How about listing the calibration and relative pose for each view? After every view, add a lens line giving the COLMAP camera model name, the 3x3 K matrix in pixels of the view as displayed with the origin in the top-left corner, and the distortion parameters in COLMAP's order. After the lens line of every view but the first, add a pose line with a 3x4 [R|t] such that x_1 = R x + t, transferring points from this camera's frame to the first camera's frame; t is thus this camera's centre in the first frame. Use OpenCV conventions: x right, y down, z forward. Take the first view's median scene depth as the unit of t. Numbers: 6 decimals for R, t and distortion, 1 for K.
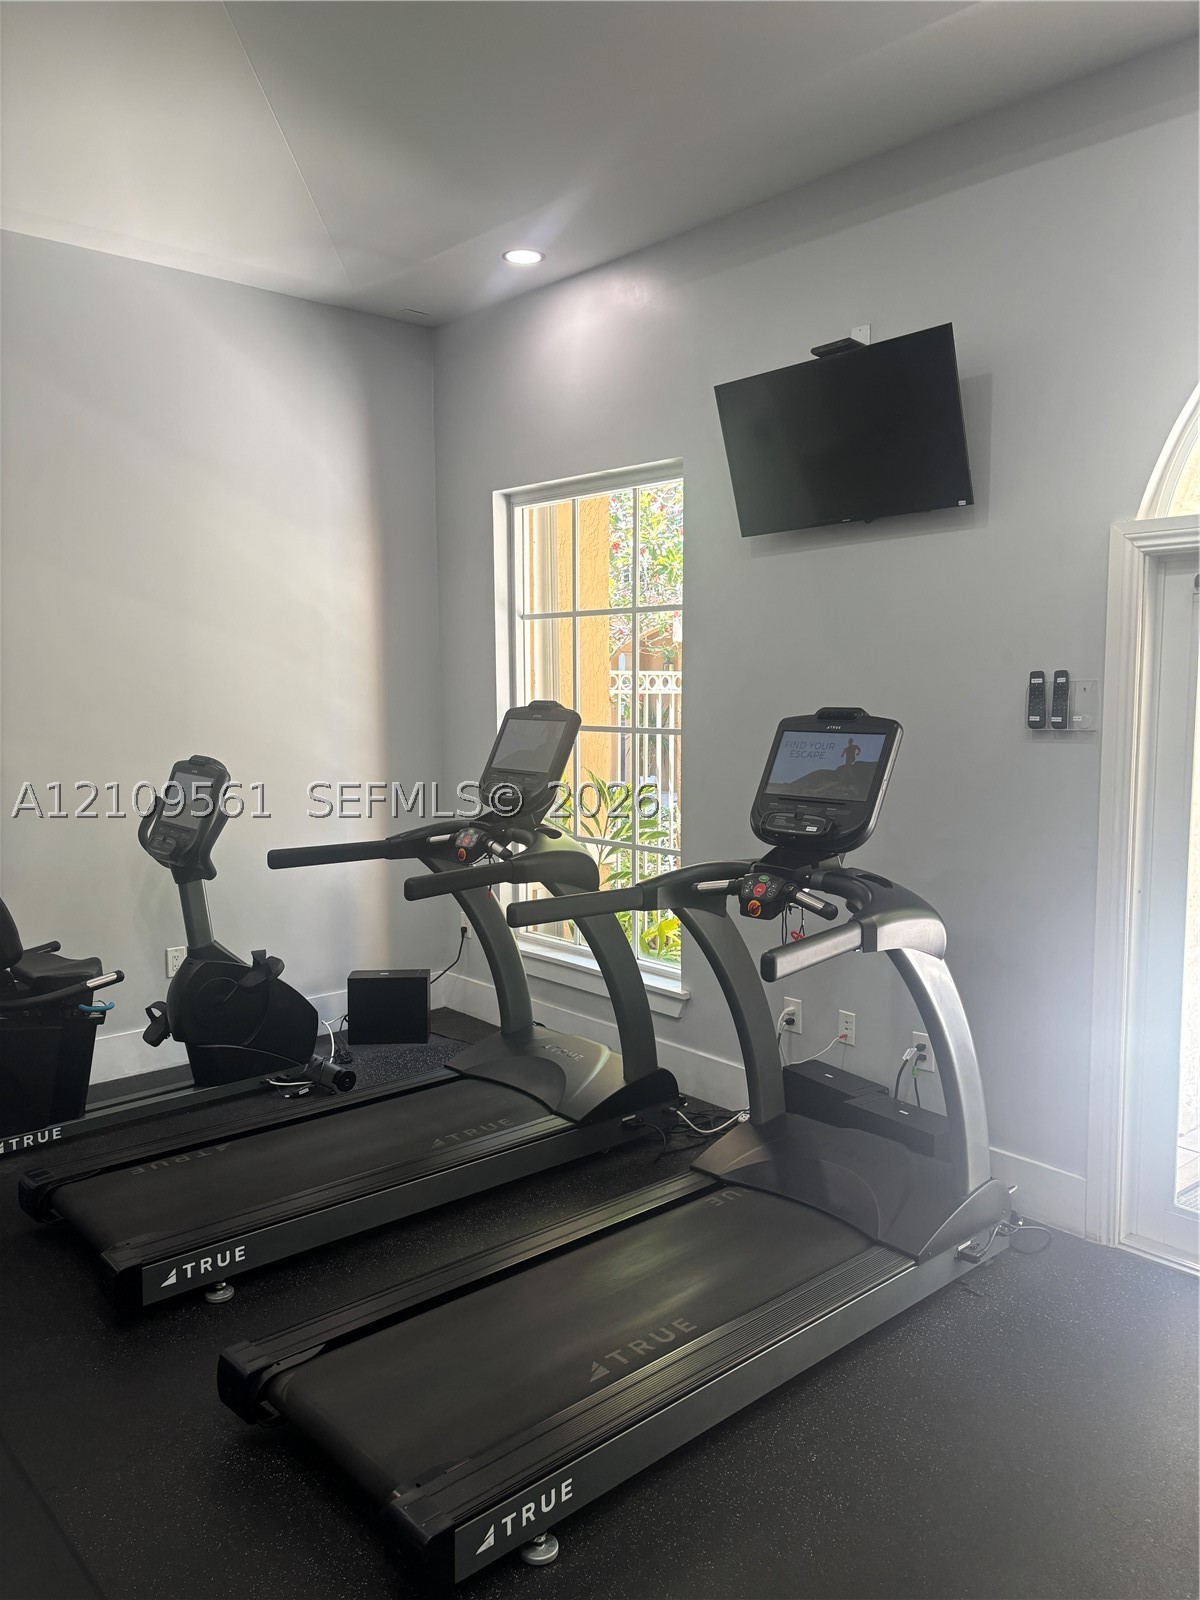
lens RADIAL K [[1202.2, 0, 600.2], [0, 1202.2, 803.5], [0, 0, 1]] dist [0.031150, -0.016849]
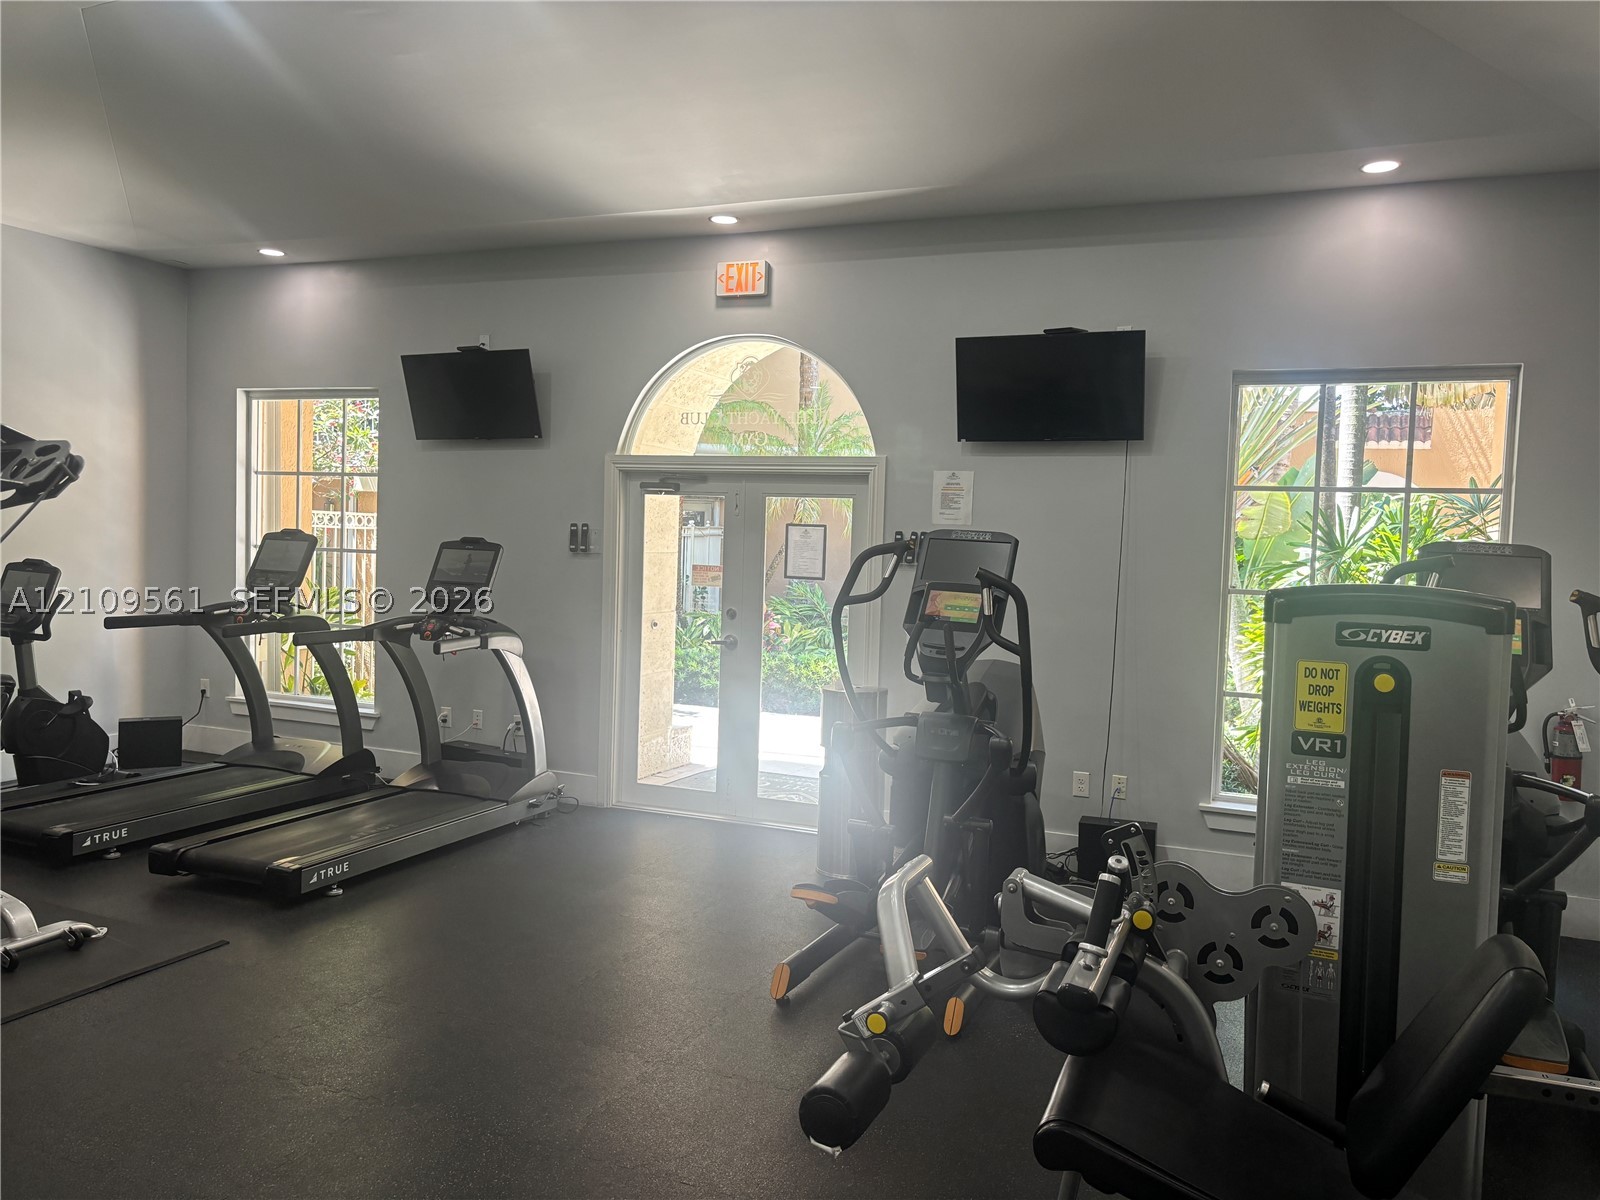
lens RADIAL K [[1202.2, 0, 801.6], [0, 1202.2, 599.4], [0, 0, 1]] dist [0.031150, -0.016849]
pose [[0.900803, 0.009350, 0.434128, -0.146122], [0.008561, 0.999191, -0.039284, 0.088583], [-0.434144, 0.039103, 0.899994, -0.860854]]
